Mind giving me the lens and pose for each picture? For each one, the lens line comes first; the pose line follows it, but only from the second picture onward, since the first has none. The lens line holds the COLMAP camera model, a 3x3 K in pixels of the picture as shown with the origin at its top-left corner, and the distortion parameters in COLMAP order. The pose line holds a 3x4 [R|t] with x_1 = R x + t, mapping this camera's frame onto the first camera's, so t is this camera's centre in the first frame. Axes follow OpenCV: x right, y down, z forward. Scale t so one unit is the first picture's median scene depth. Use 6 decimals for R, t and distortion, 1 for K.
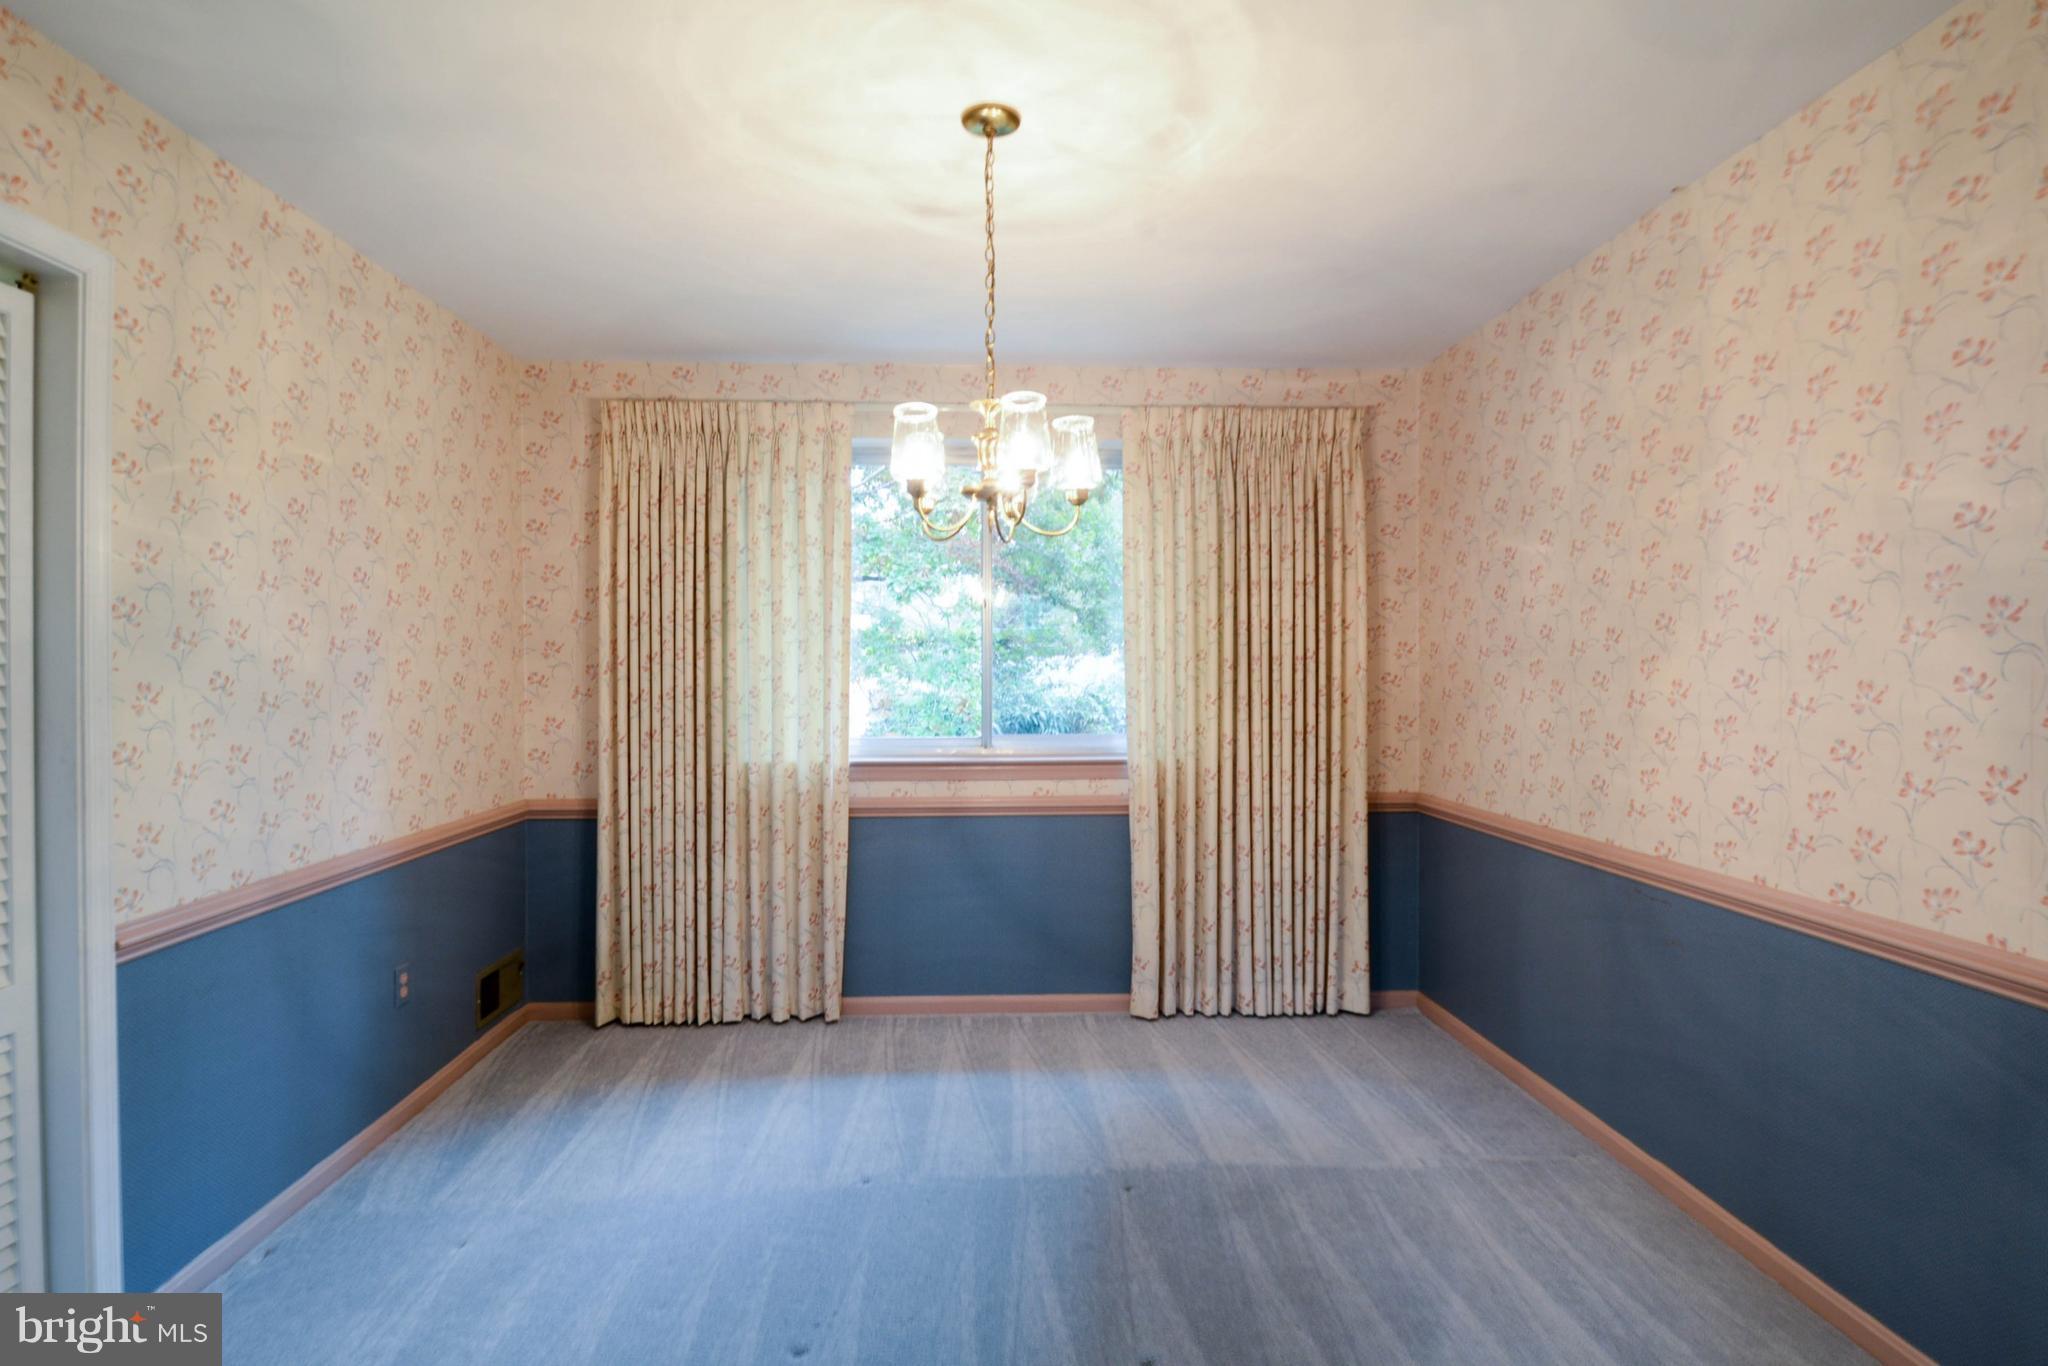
lens RADIAL K [[1037.6, 0, 1024.0], [0, 1037.6, 683.0], [0, 0, 1]] dist [-0.004051, -0.001038]
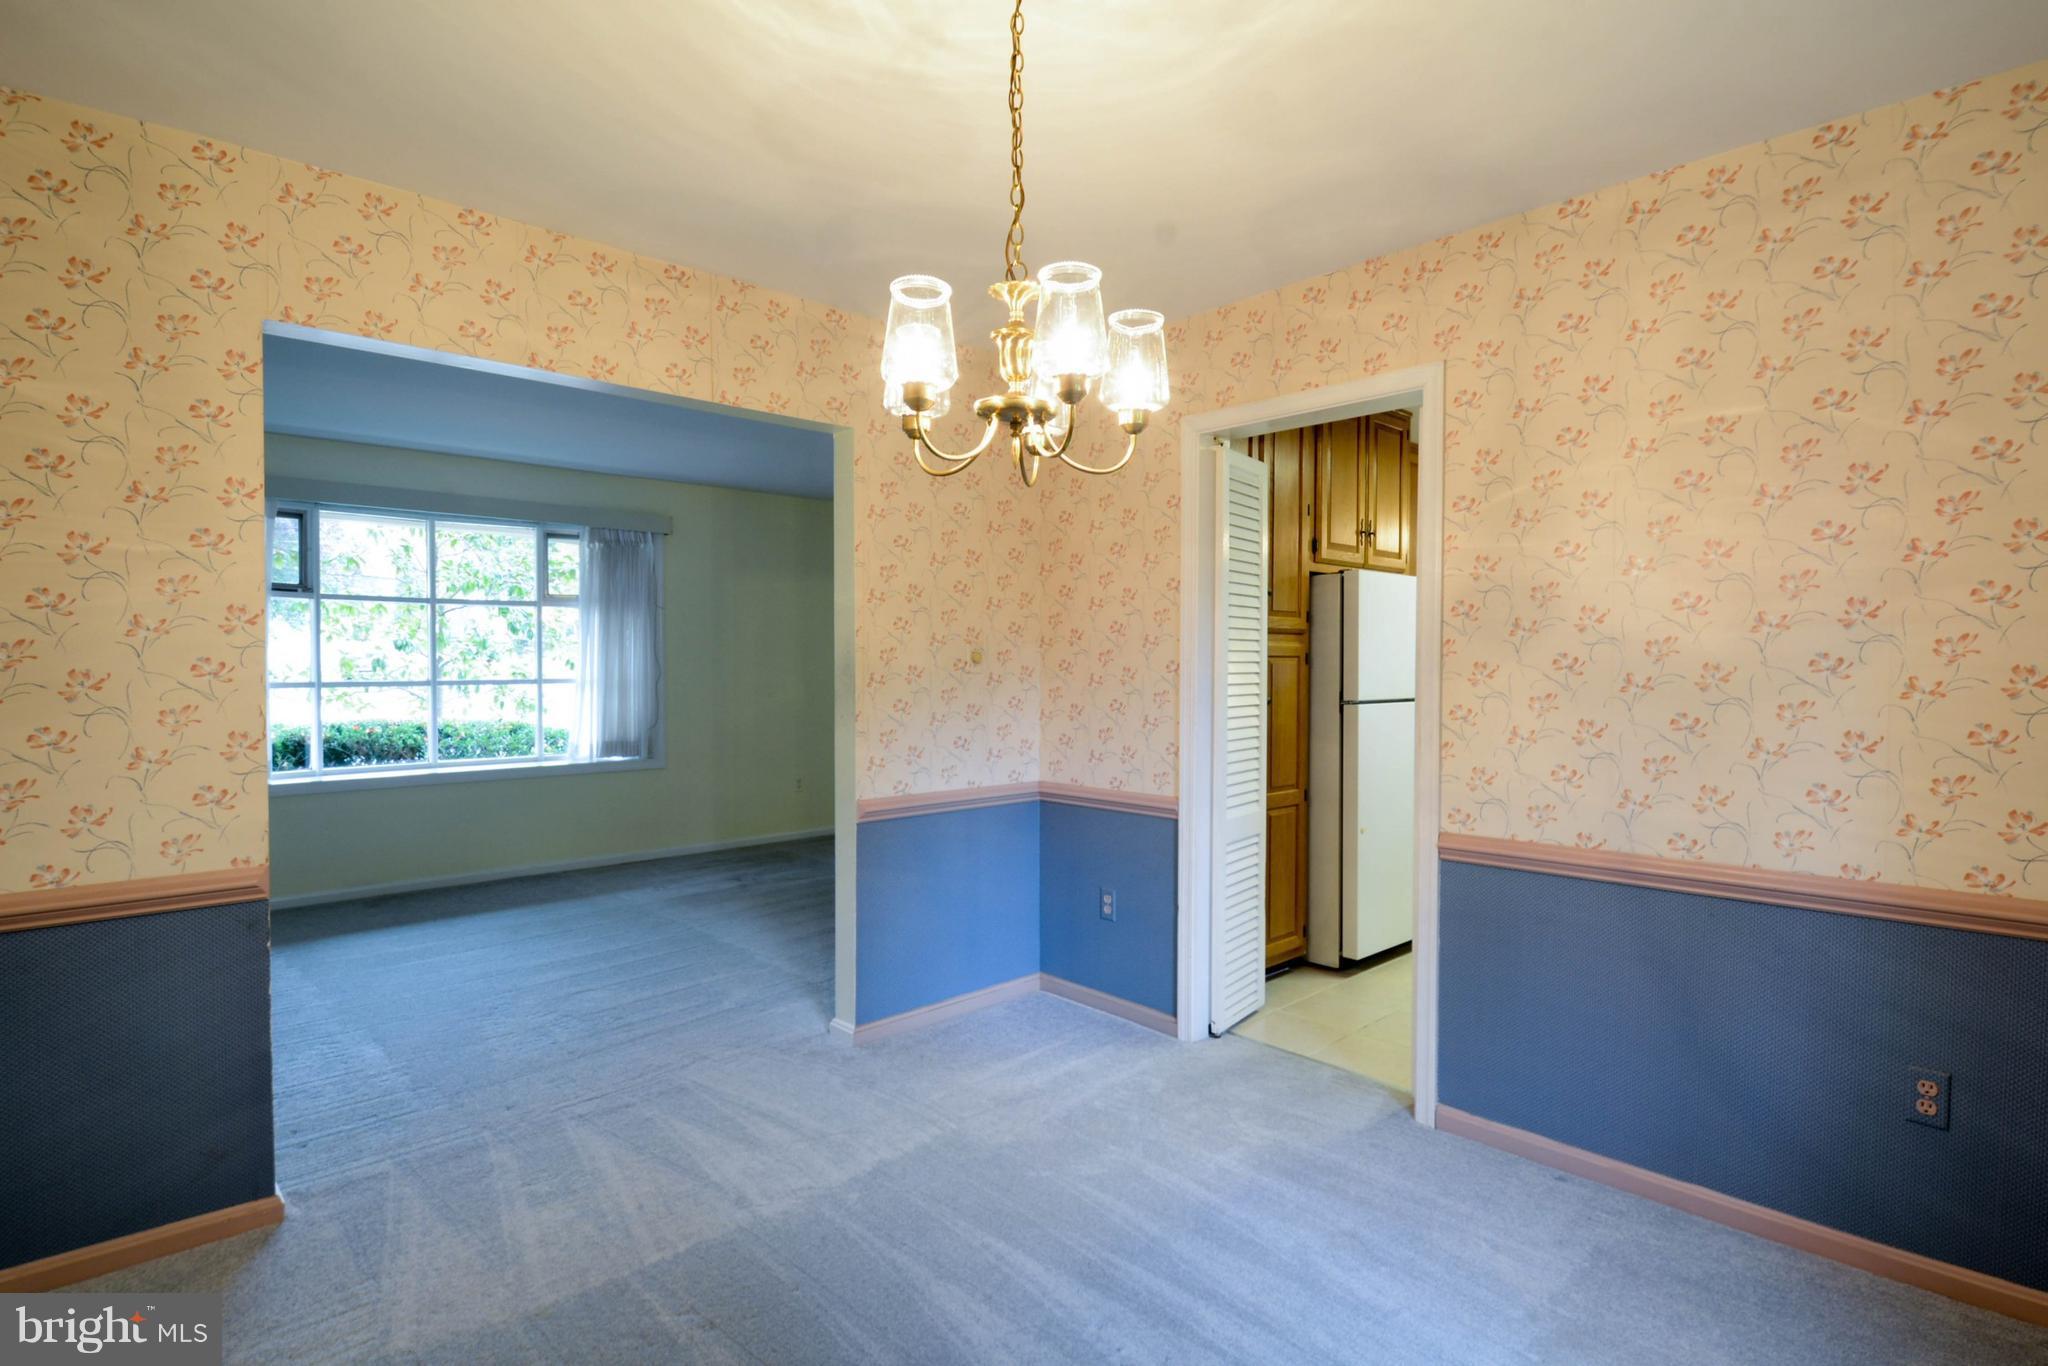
lens RADIAL K [[1037.6, 0, 1024.0], [0, 1037.6, 683.0], [0, 0, 1]] dist [-0.004051, -0.001038]
pose [[-0.769984, 0.020338, -0.637739, 0.412519], [-0.002828, 0.999373, 0.035286, -0.017019], [0.638057, 0.028973, -0.769443, 1.489400]]
